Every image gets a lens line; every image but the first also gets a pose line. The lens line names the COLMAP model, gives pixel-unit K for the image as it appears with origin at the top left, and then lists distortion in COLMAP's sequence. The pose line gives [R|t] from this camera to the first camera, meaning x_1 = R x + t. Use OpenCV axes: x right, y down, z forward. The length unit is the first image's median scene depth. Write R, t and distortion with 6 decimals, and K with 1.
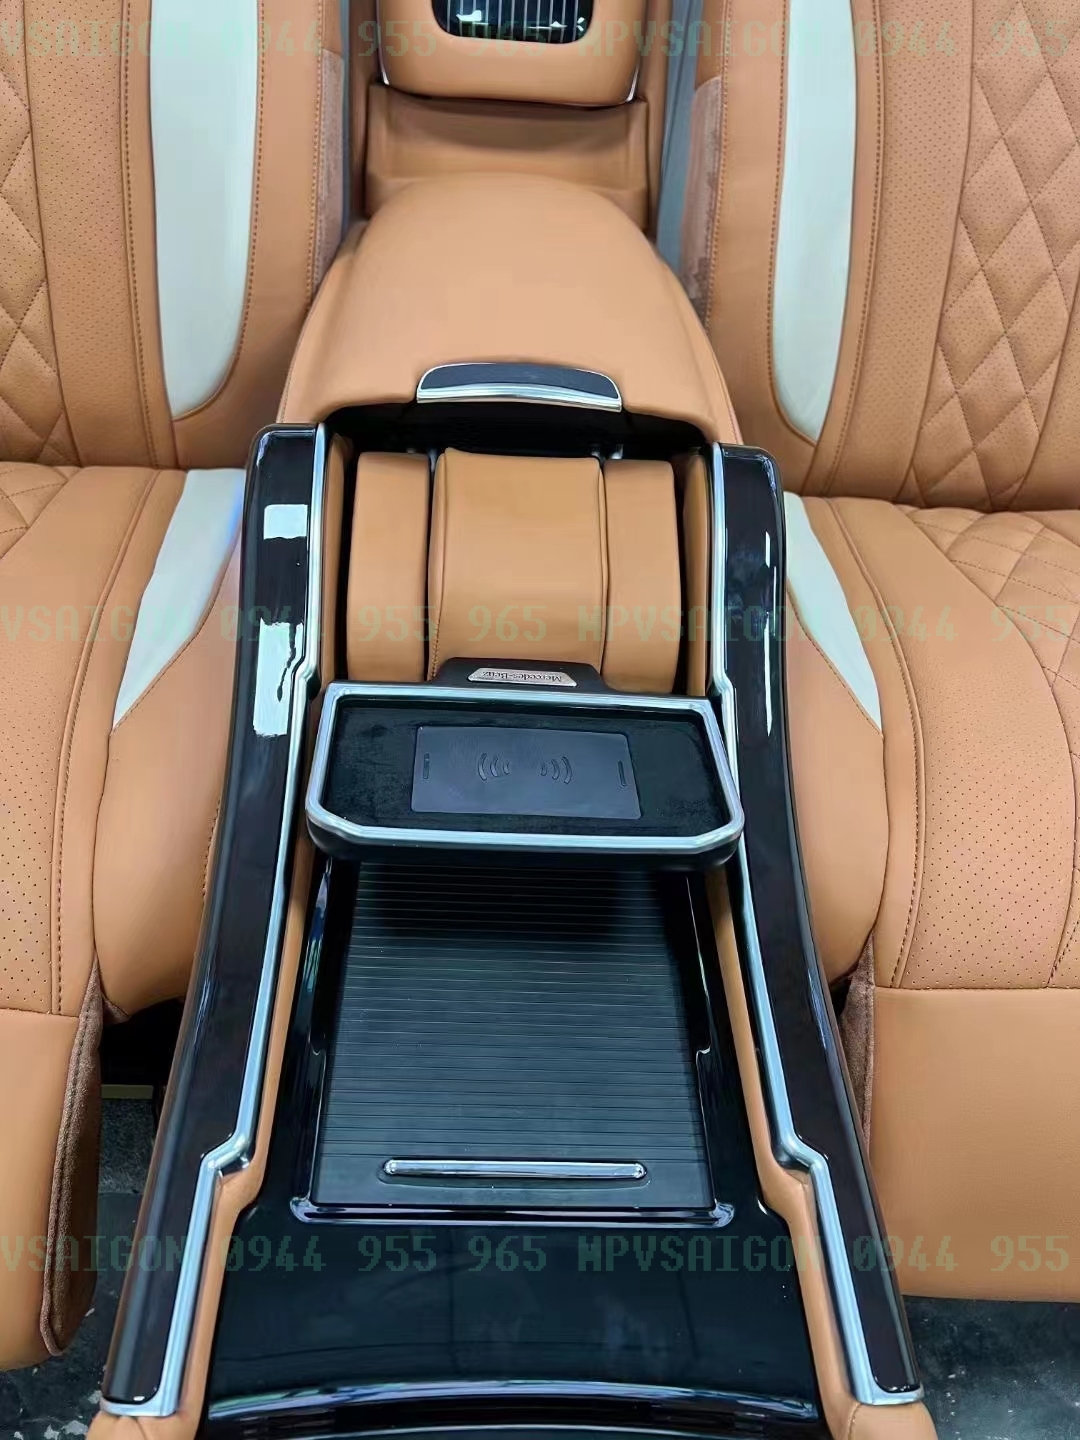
lens RADIAL K [[1089.9, 0, 540.0], [0, 1089.9, 720.0], [0, 0, 1]] dist [0.068455, -0.088858]
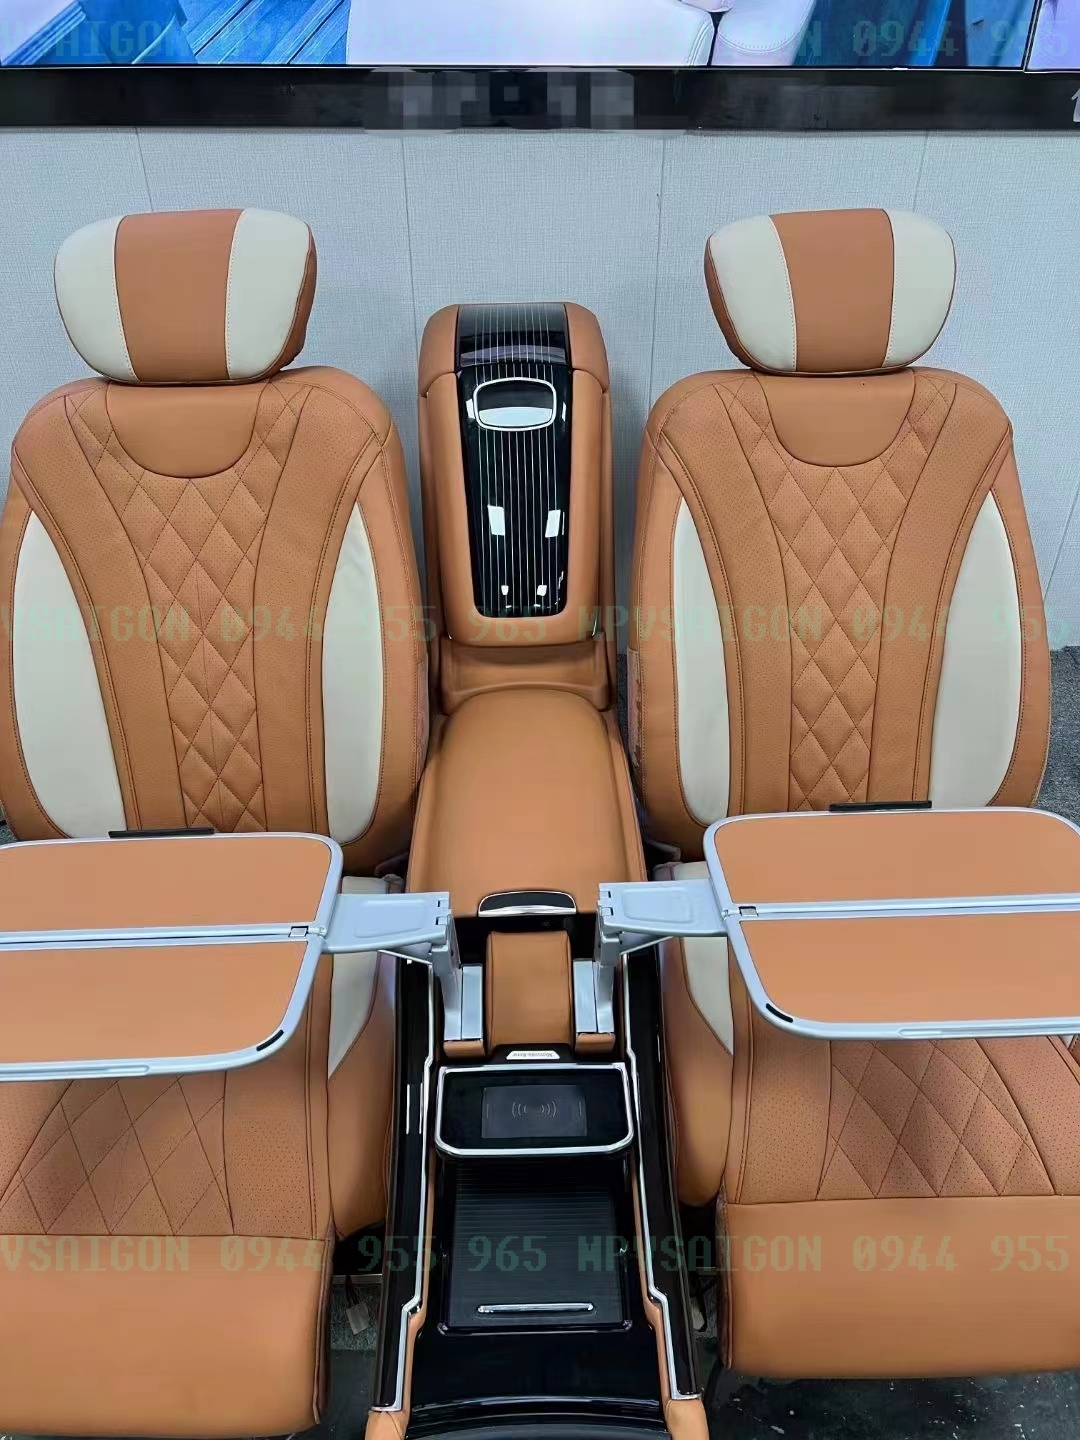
lens RADIAL K [[1084.1, 0, 554.3], [0, 1084.1, 709.4], [0, 0, 1]] dist [0.036976, -0.034532]
pose [[0.996694, -0.066649, -0.046458, 0.150345], [0.059140, 0.987279, -0.147587, -0.351097], [0.055704, 0.144351, 0.987957, -1.035574]]
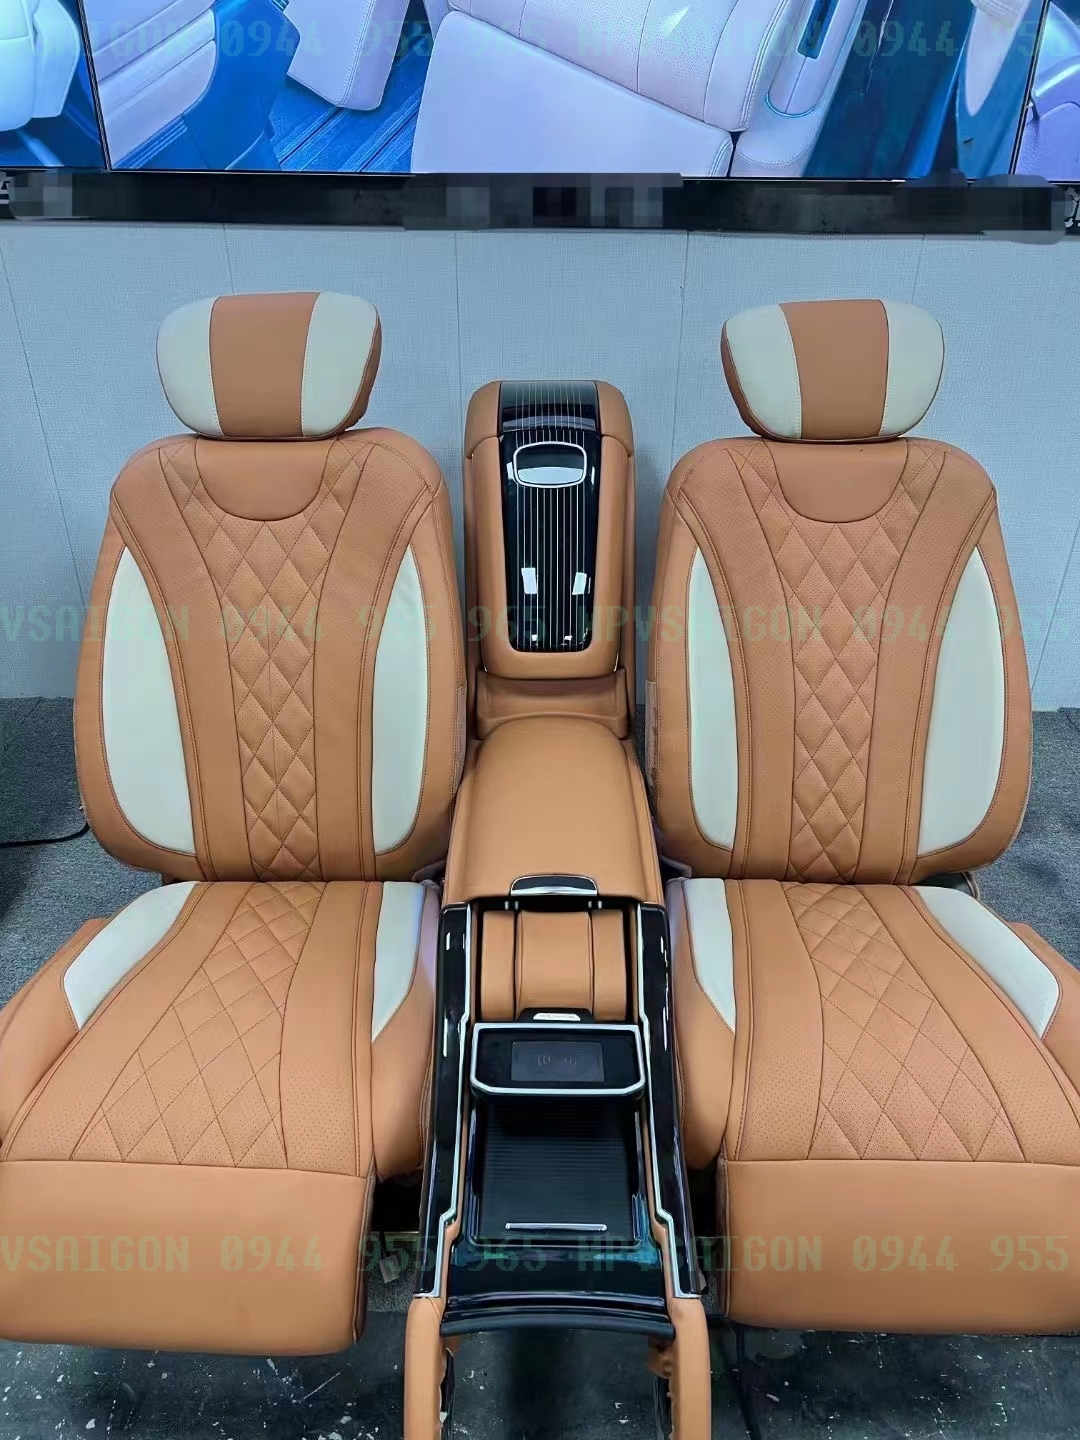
lens RADIAL K [[1089.9, 0, 540.0], [0, 1089.9, 720.0], [0, 0, 1]] dist [0.068455, -0.088858]
pose [[0.996569, -0.045911, -0.068869, 0.127952], [0.029689, 0.974971, -0.220342, -0.133280], [0.077261, 0.217541, 0.972988, -1.309450]]
